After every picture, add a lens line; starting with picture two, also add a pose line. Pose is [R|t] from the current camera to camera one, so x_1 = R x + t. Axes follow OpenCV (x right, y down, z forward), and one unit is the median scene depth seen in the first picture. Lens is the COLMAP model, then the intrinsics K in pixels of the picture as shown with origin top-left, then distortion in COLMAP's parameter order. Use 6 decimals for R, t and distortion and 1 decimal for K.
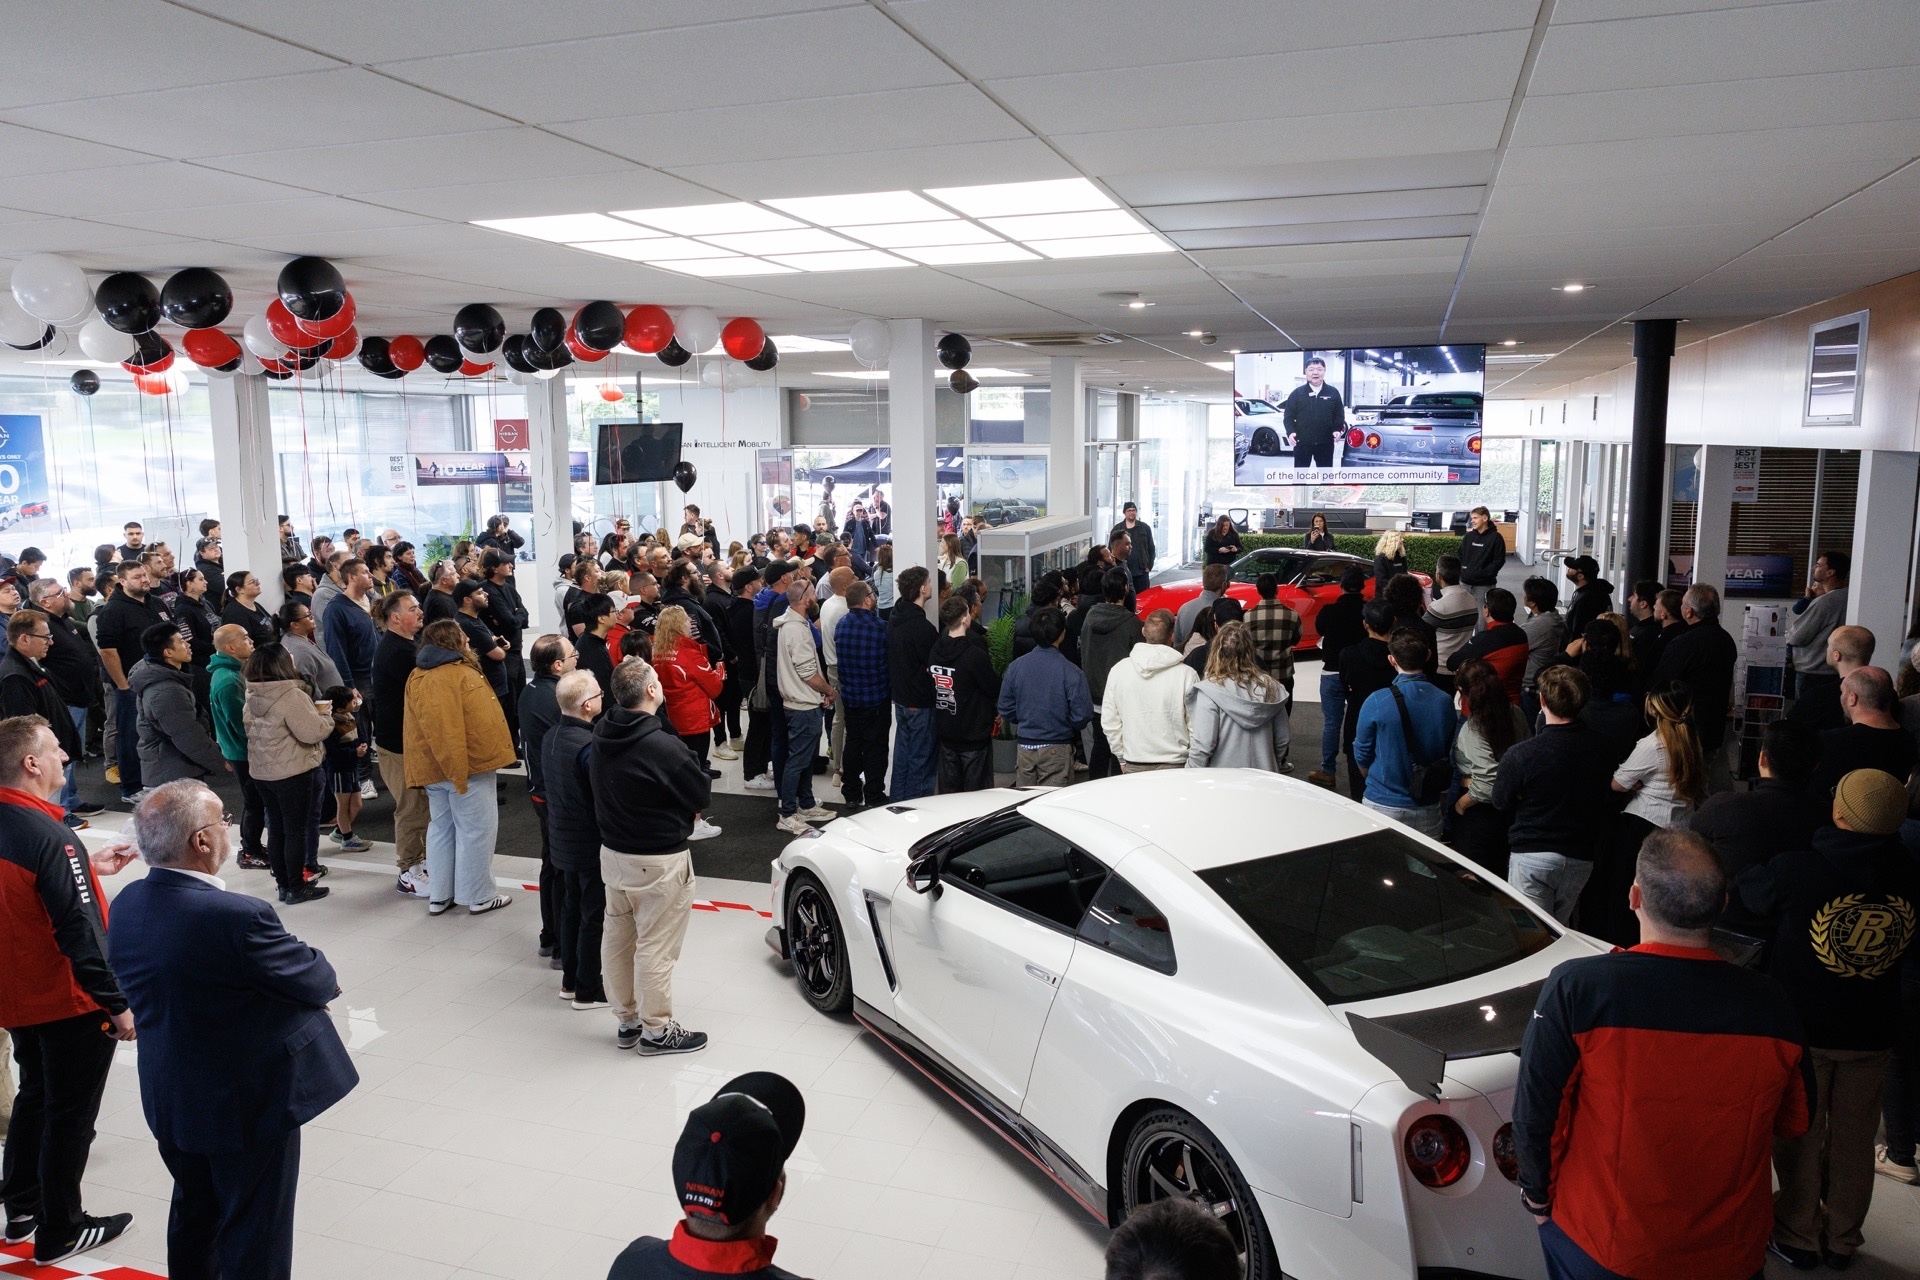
lens RADIAL K [[1342.6, 0, 960.0], [0, 1342.6, 640.0], [0, 0, 1]] dist [0.005163, -0.004121]
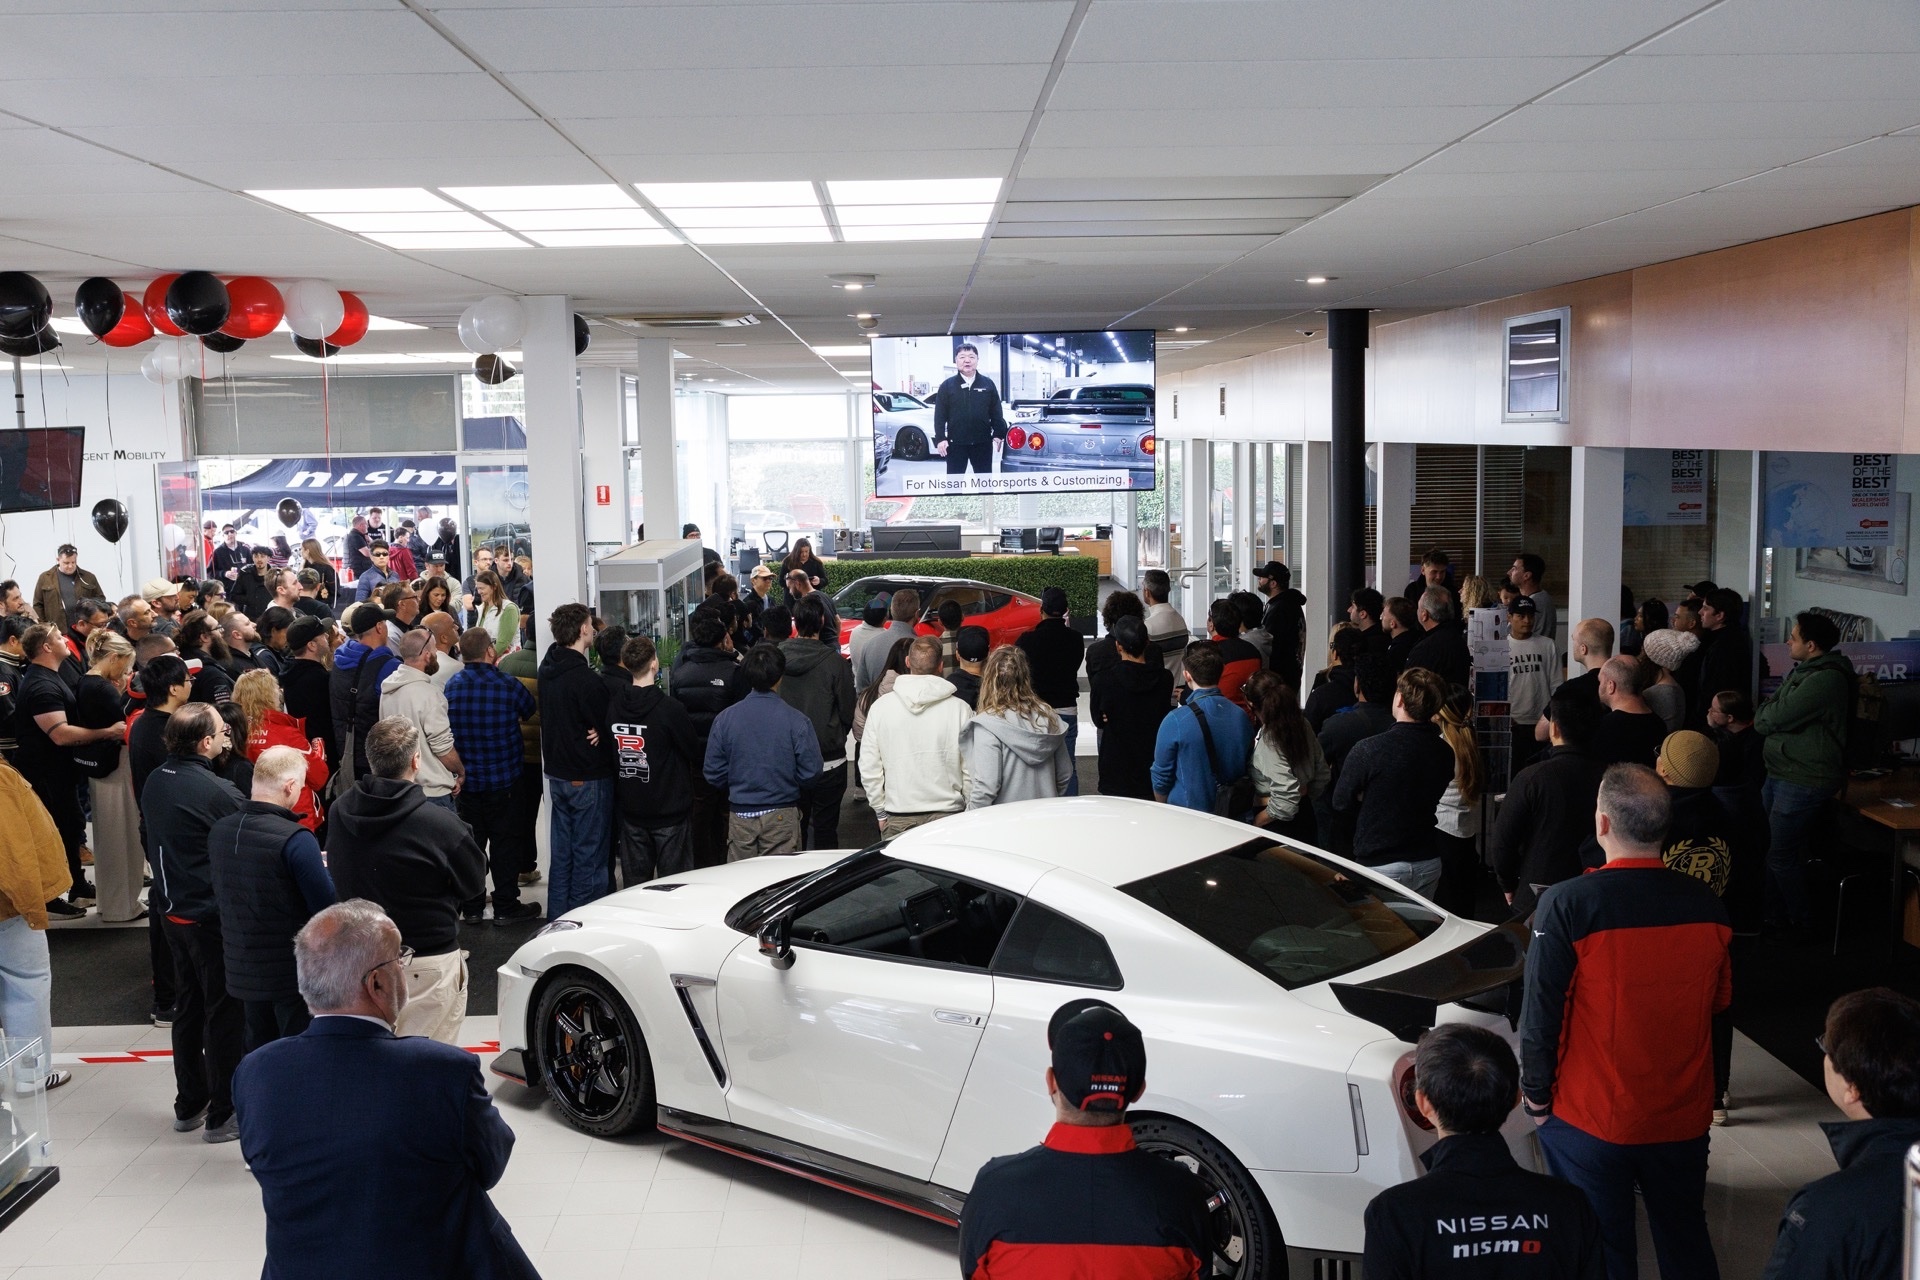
lens RADIAL K [[1892.0, 0, 960.0], [0, 1892.0, 640.0], [0, 0, 1]] dist [0.000992, -0.012737]
pose [[0.938044, -0.045986, 0.343450, -0.189967], [0.060966, 0.997596, -0.032941, 0.016299], [-0.341110, 0.051839, 0.938593, -0.120664]]
